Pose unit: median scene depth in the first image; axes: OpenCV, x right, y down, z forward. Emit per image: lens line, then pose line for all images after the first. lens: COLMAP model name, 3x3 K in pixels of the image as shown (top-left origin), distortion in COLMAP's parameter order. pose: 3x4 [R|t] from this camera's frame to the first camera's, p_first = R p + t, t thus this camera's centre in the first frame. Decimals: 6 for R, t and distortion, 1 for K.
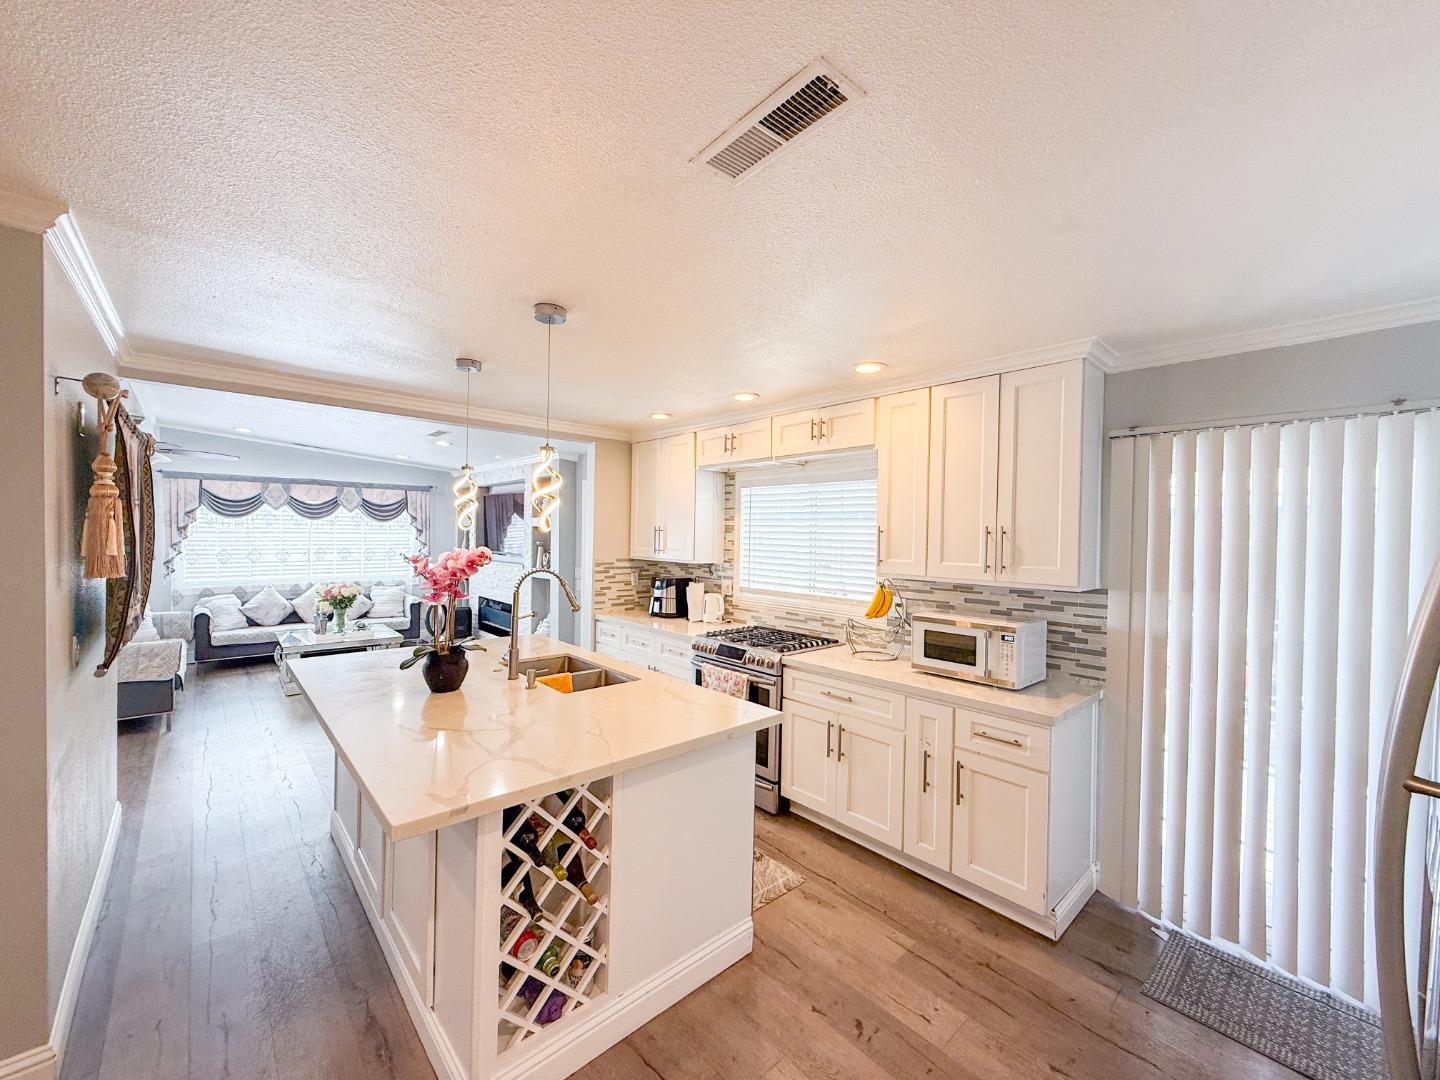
lens RADIAL K [[568.5, 0, 720.4], [0, 568.5, 545.9], [0, 0, 1]] dist [-0.000226, -0.000067]
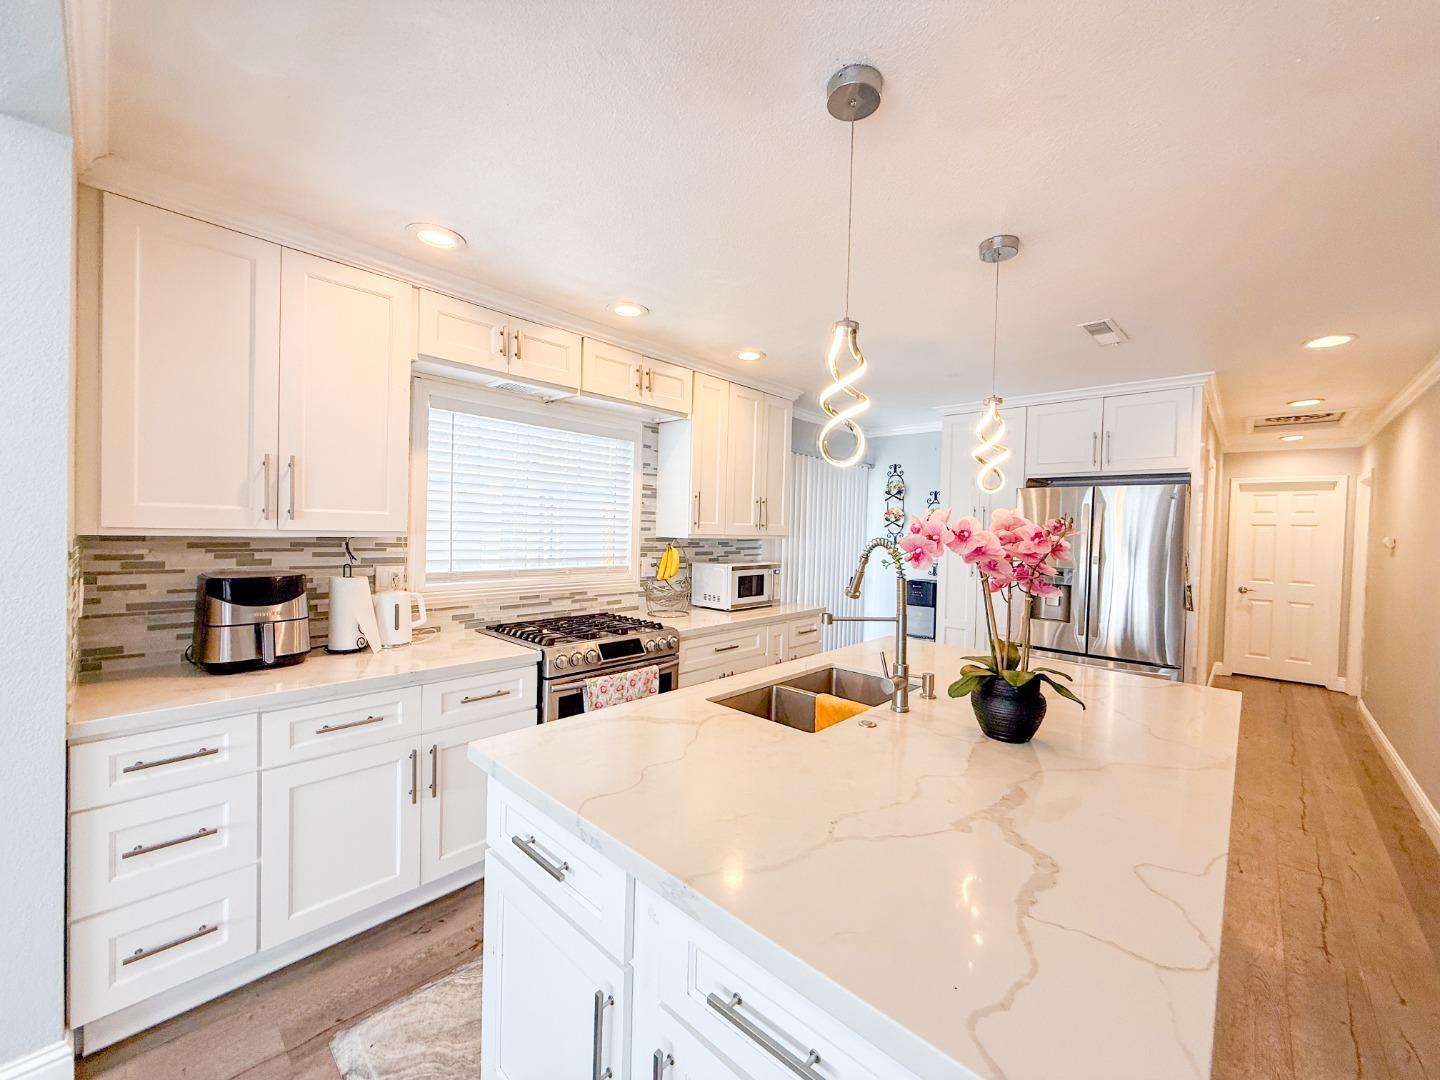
lens RADIAL K [[566.8, 0, 713.6], [0, 566.8, 530.1], [0, 0, 1]] dist [-0.000646, -0.000045]
pose [[-0.072931, -0.039445, 0.996557, -0.757892], [-0.022168, 0.999035, 0.037921, -0.006192], [-0.997091, -0.019326, -0.073735, 0.947741]]
